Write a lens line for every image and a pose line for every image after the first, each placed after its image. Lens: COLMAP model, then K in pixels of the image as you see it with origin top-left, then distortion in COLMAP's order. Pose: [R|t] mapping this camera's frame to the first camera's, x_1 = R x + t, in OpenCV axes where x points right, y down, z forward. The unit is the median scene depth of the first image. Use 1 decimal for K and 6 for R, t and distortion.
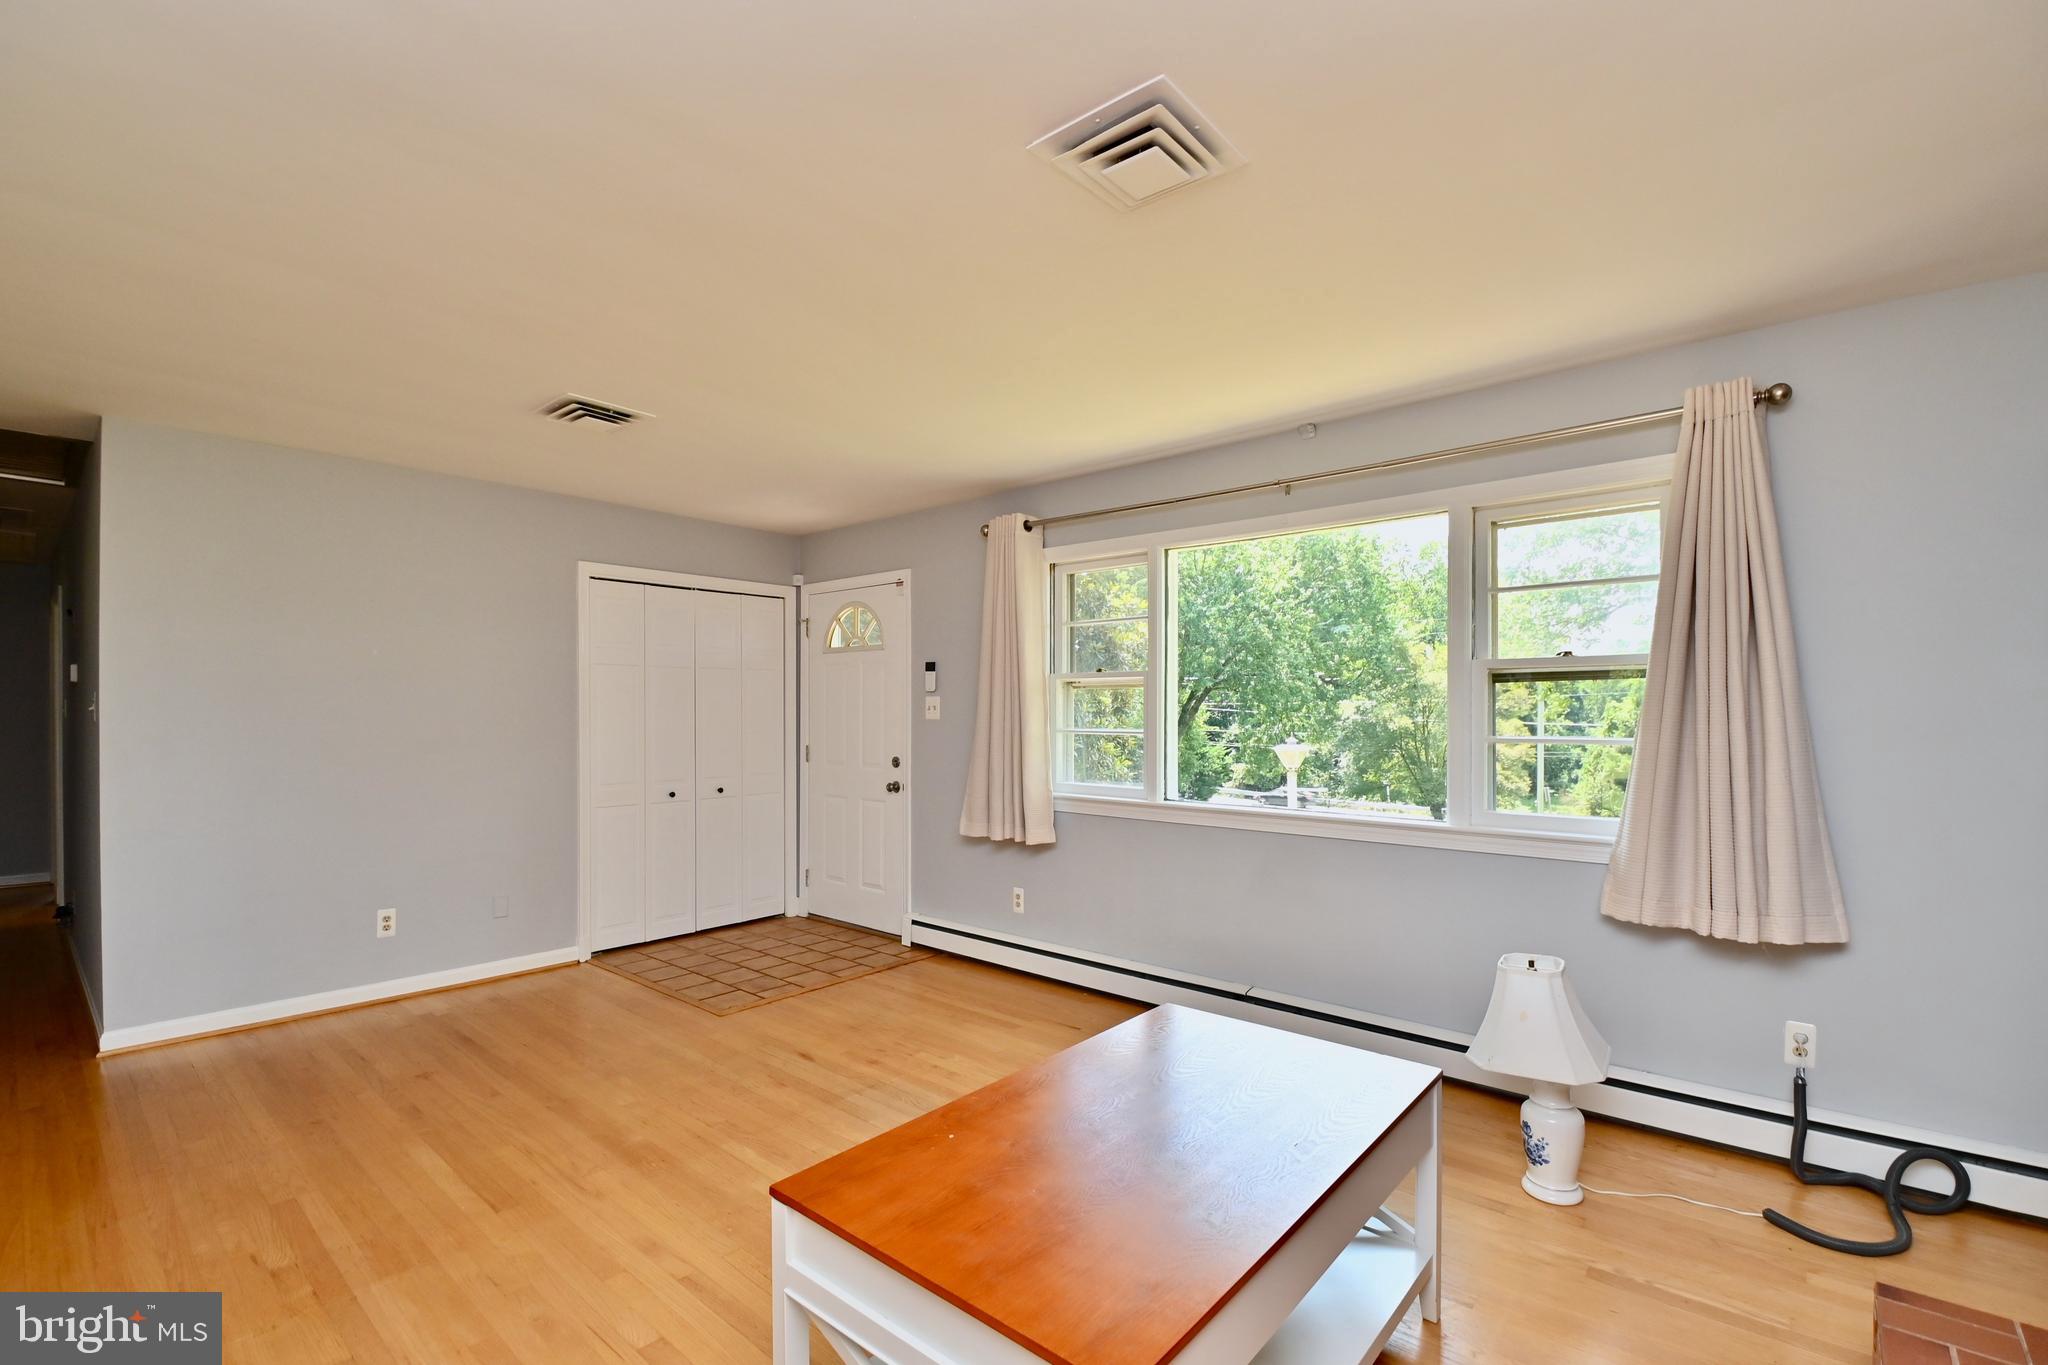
lens RADIAL K [[895.2, 0, 1042.3], [0, 895.2, 714.8], [0, 0, 1]] dist [0.011926, -0.021038]
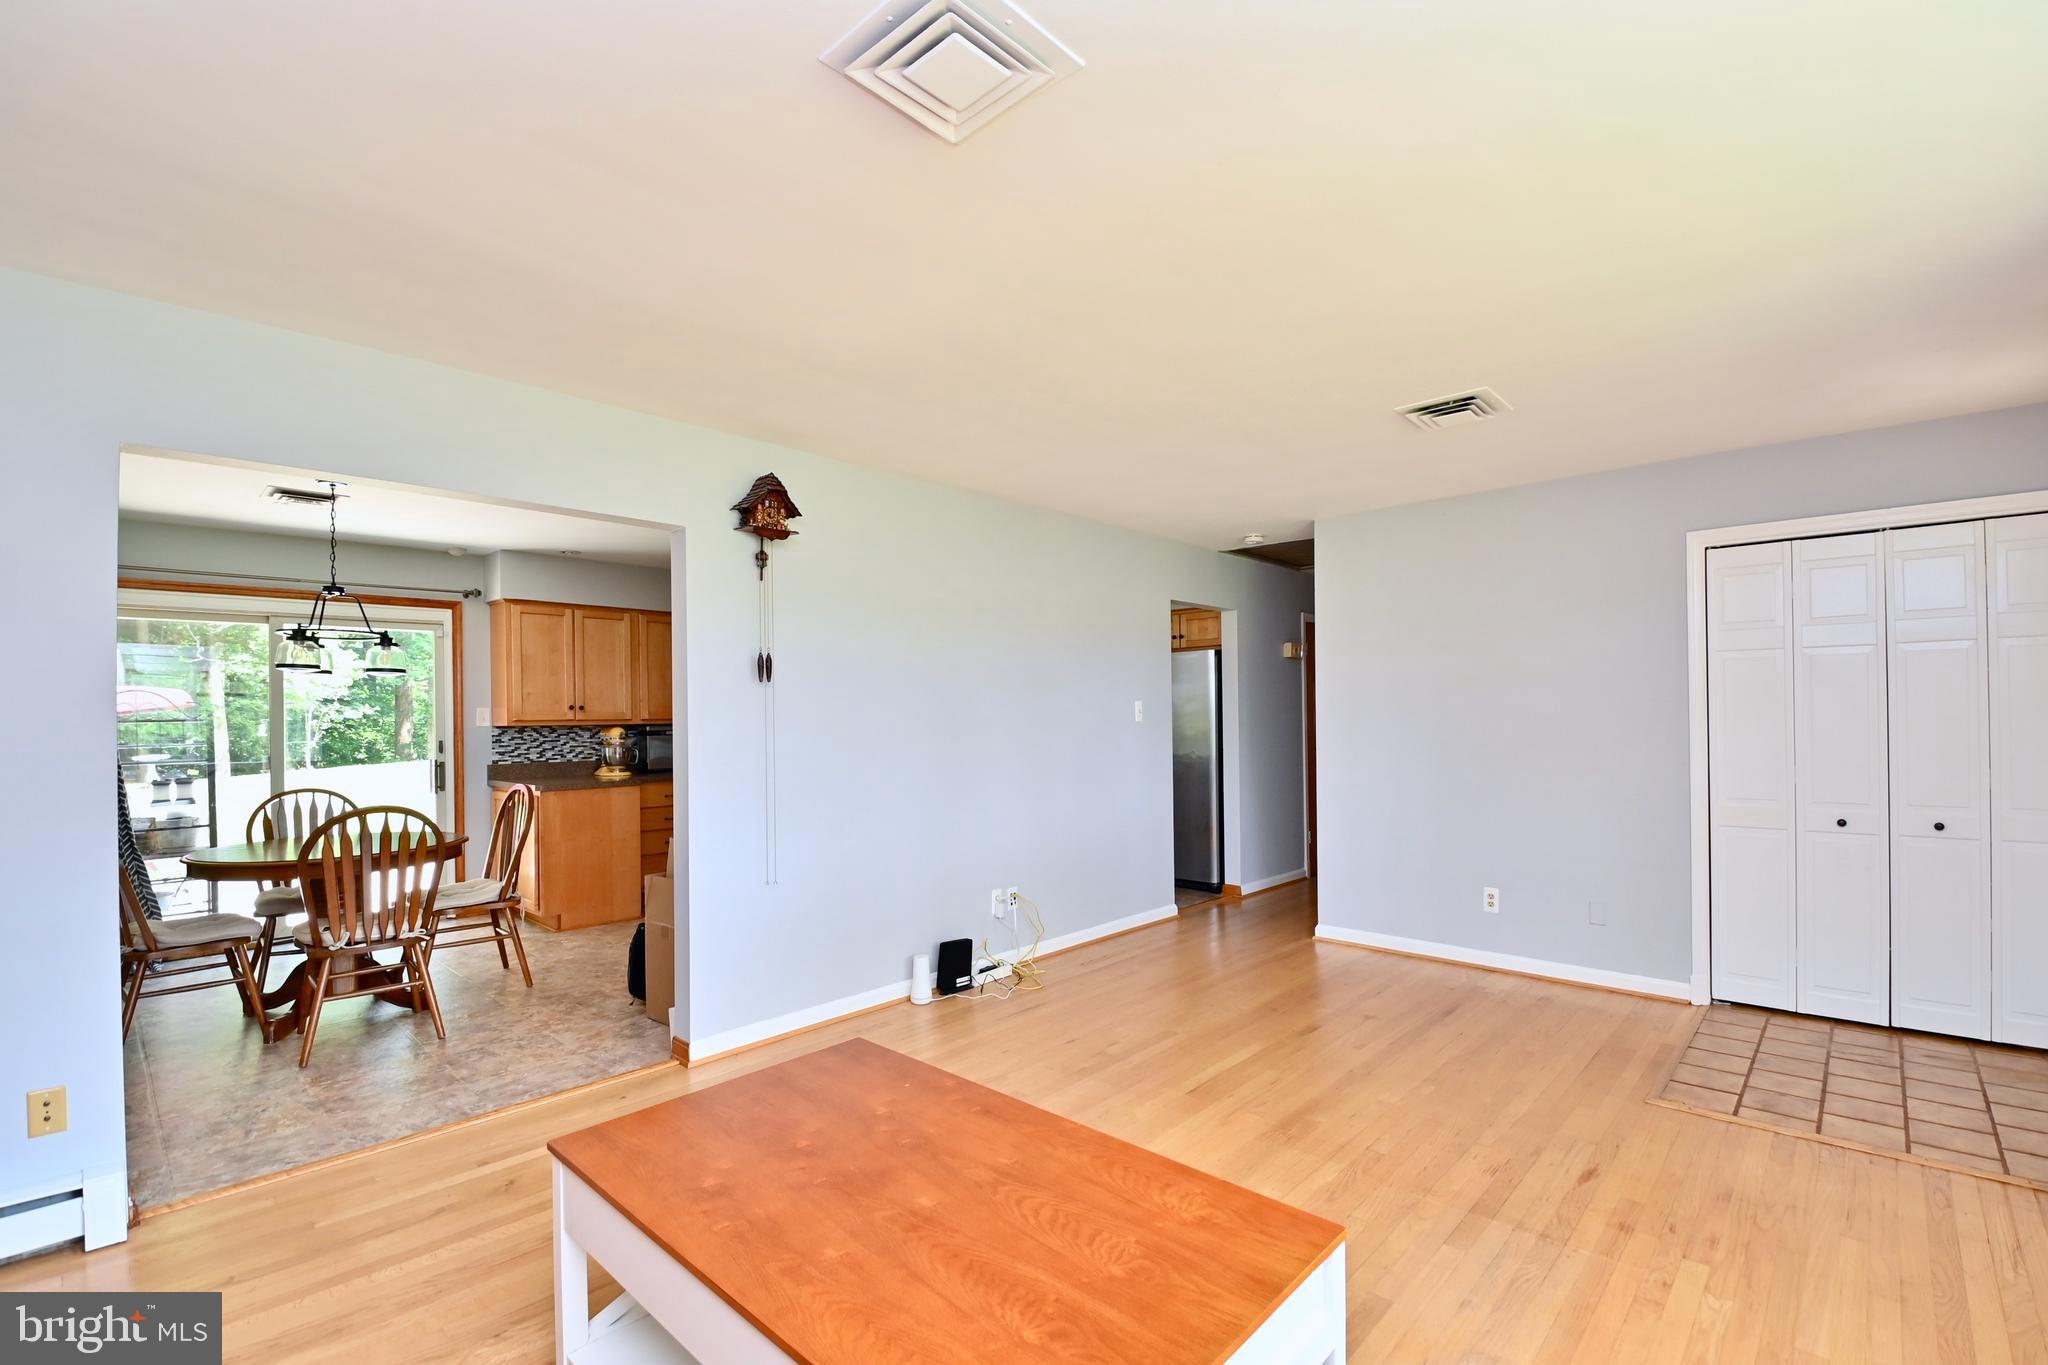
lens RADIAL K [[895.2, 0, 1042.3], [0, 895.2, 714.8], [0, 0, 1]] dist [0.011926, -0.021038]
pose [[-0.047797, -0.001931, -0.998855, 0.383459], [0.007823, 0.999967, -0.002307, -0.001382], [0.998826, -0.007924, -0.047780, 0.451656]]
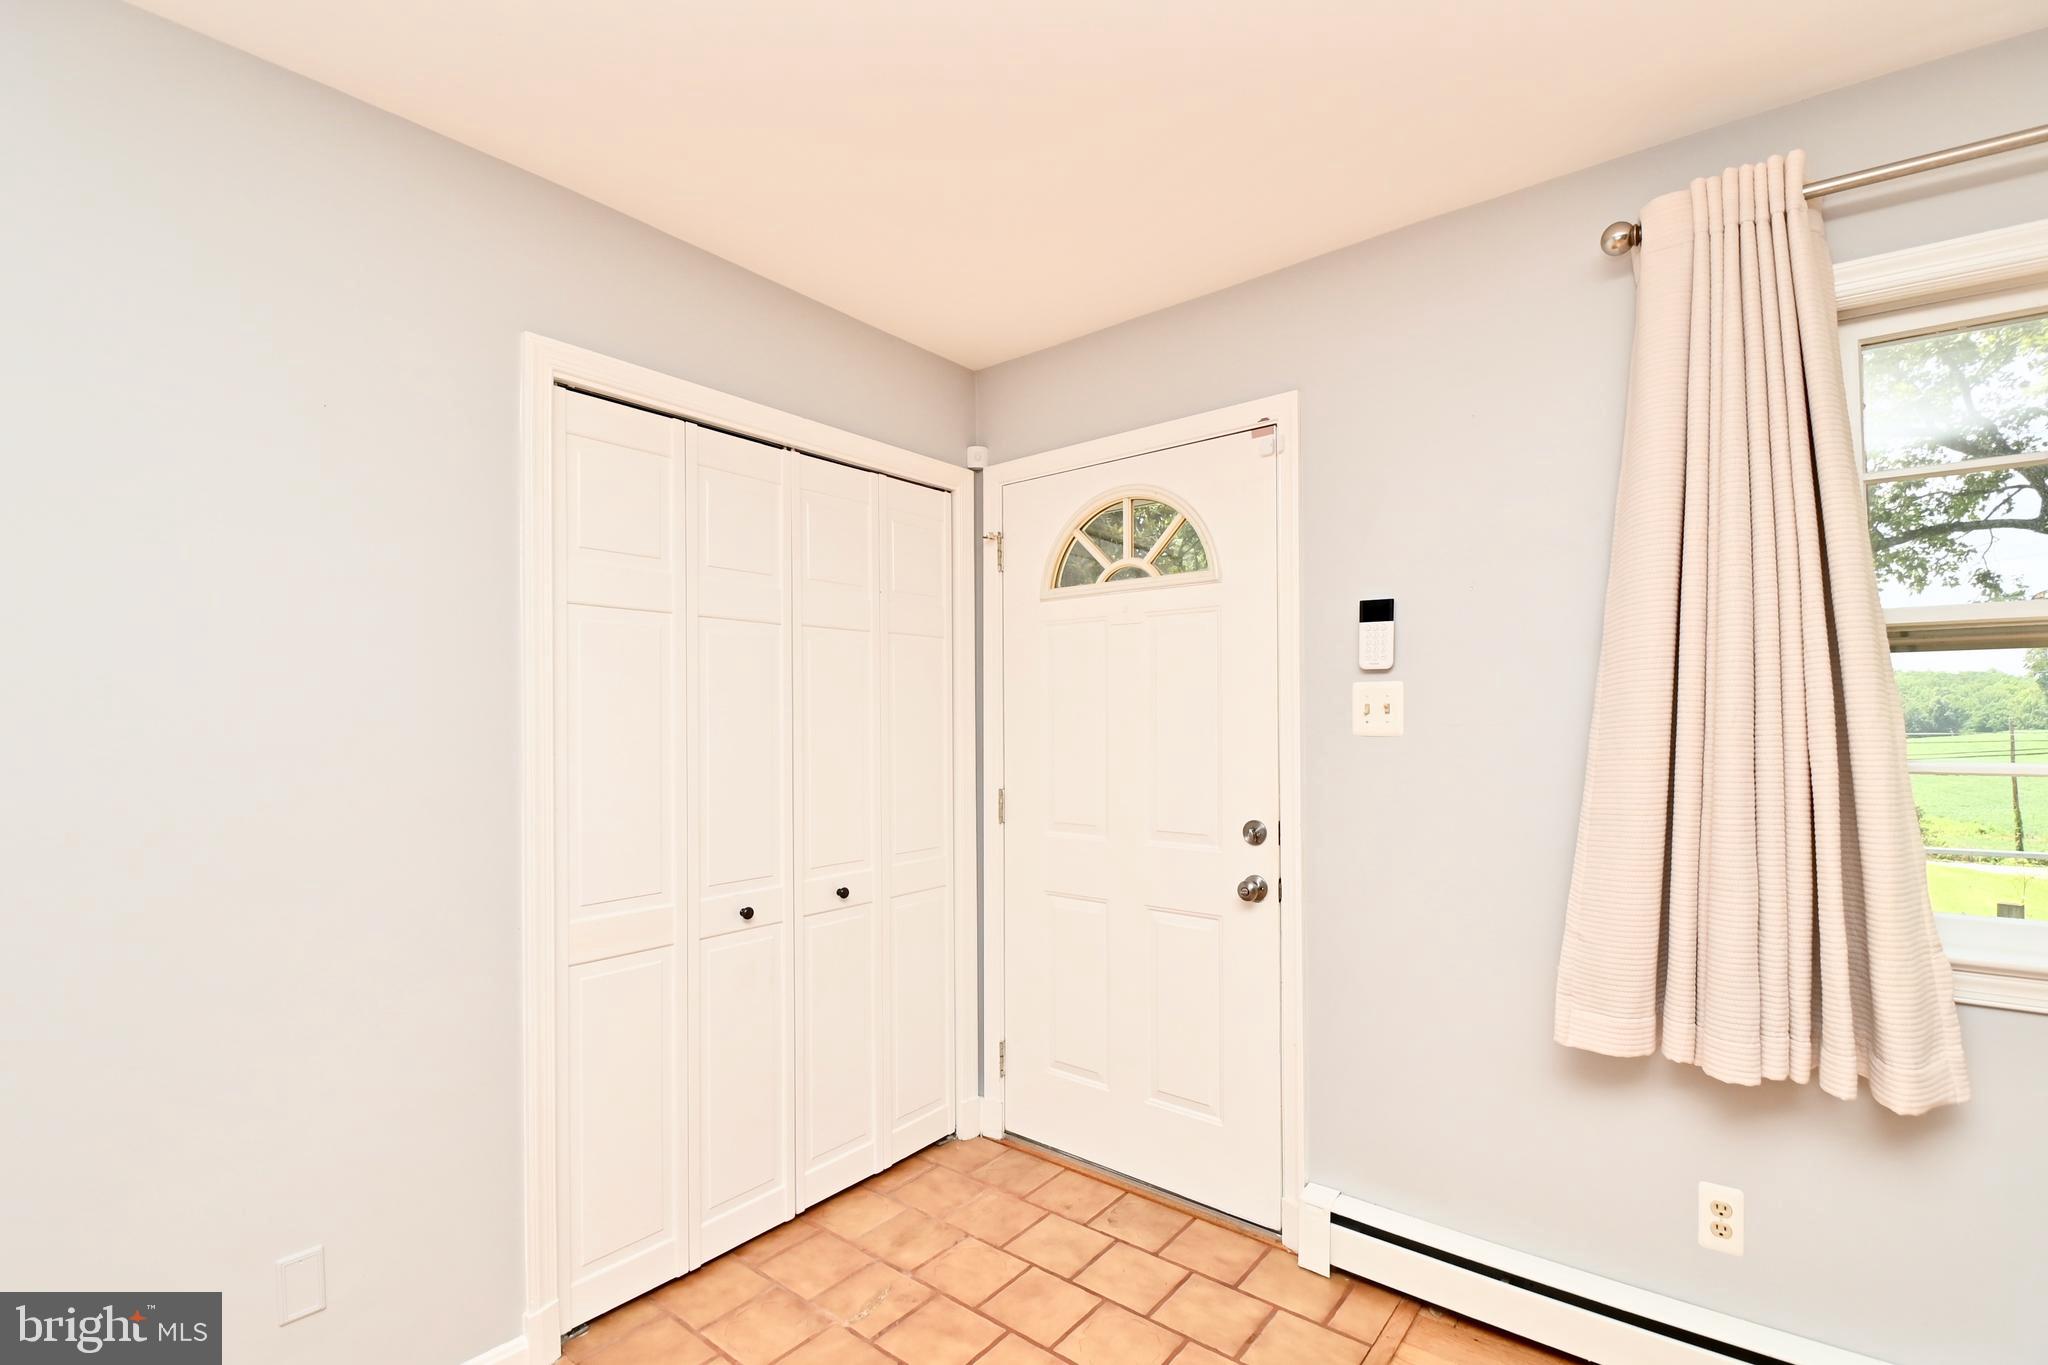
lens RADIAL K [[895.2, 0, 1042.3], [0, 895.2, 714.8], [0, 0, 1]] dist [0.011926, -0.021038]
pose [[0.999326, -0.006244, 0.036174, -0.328083], [0.006647, 0.999917, -0.011015, -0.001428], [-0.036102, 0.011248, 0.999285, 0.646810]]
